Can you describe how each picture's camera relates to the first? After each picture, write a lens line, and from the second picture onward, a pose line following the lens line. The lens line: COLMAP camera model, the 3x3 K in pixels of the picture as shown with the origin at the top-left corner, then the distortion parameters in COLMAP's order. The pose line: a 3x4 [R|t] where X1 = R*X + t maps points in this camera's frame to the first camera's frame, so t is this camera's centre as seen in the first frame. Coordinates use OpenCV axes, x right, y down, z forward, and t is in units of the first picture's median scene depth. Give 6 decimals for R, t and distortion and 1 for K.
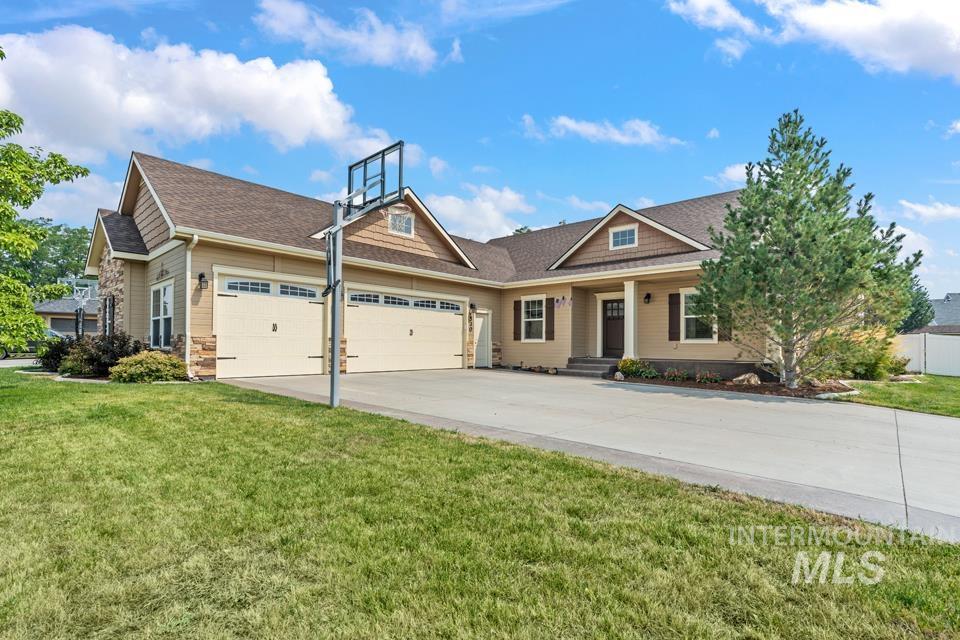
lens RADIAL K [[435.2, 0, 477.6], [0, 435.2, 334.0], [0, 0, 1]] dist [-0.000196, 0.000636]
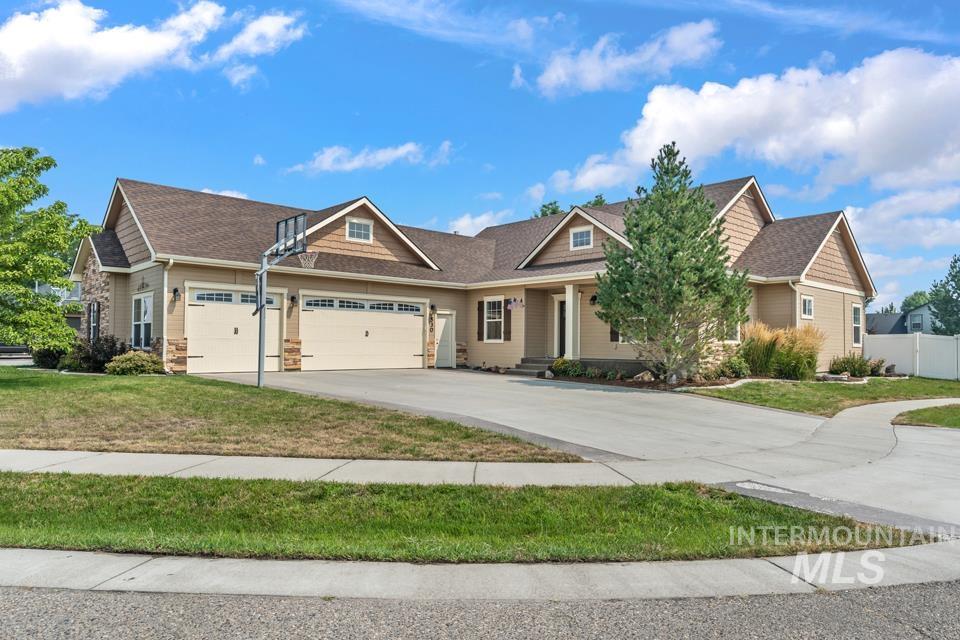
lens RADIAL K [[604.3, 0, 509.5], [0, 604.3, 321.1], [0, 0, 1]] dist [0.025006, -0.000430]
pose [[0.998177, -0.002504, -0.060296, 0.293744], [0.001728, 0.999915, -0.012924, -0.015237], [0.060323, 0.012796, 0.998097, -0.471343]]
